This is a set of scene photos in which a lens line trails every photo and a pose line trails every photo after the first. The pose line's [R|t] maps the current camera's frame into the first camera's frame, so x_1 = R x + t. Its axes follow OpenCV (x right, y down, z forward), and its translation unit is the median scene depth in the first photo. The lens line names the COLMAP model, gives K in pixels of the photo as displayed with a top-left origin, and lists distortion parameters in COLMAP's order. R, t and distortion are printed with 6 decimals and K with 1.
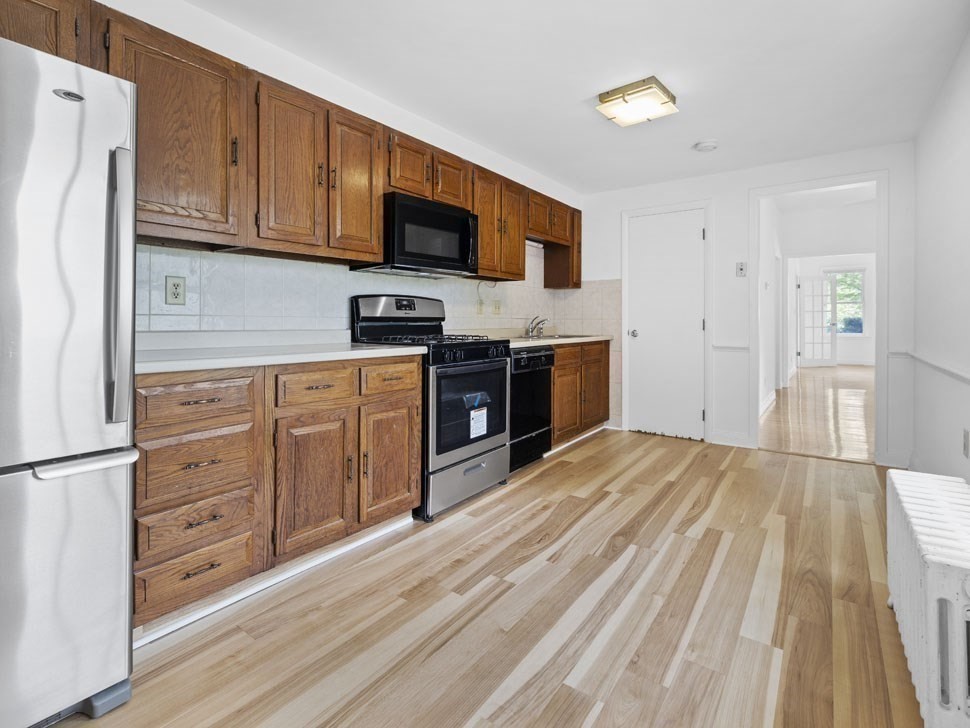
lens RADIAL K [[501.0, 0, 486.7], [0, 501.0, 315.6], [0, 0, 1]] dist [-0.000172, 0.000089]
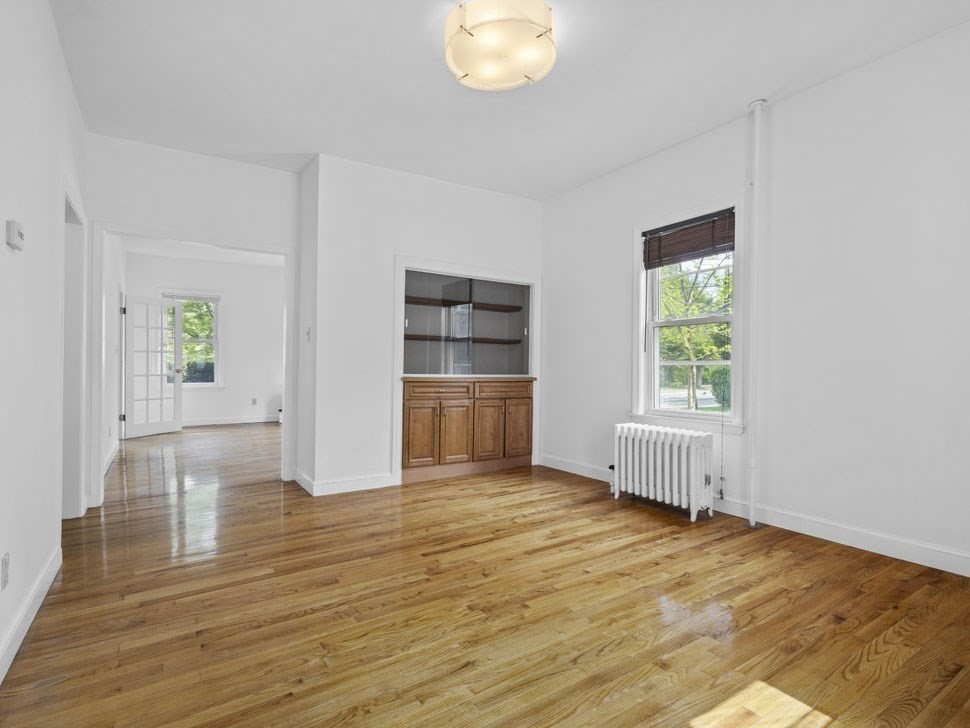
lens RADIAL K [[484.2, 0, 485.0], [0, 484.2, 364.0], [0, 0, 1]] dist [0.023034, -0.000180]
pose [[0.369392, 0.006004, 0.929254, 0.630957], [-0.003767, 0.999981, -0.004964, 0.027588], [-0.929266, -0.001667, 0.369407, 1.014537]]
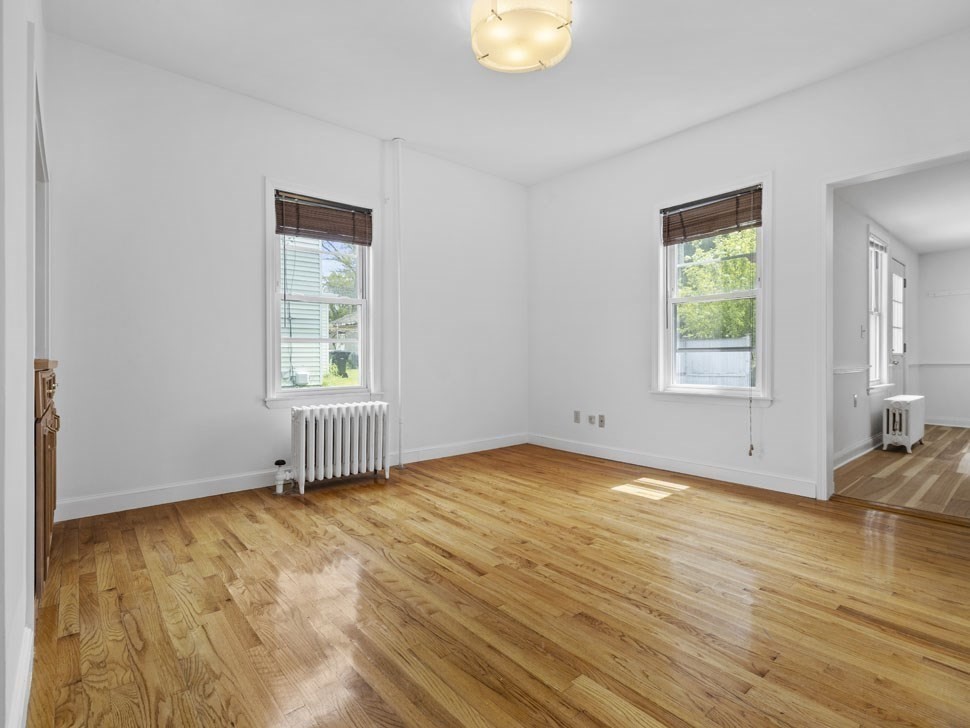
lens RADIAL K [[484.8, 0, 484.6], [0, 484.8, 358.7], [0, 0, 1]] dist [-0.001187, -0.000203]
pose [[-0.966492, -0.000546, 0.256697, 1.537060], [-0.000492, 1.000000, 0.000275, 0.068521], [-0.256697, 0.000139, -0.966492, 2.708217]]
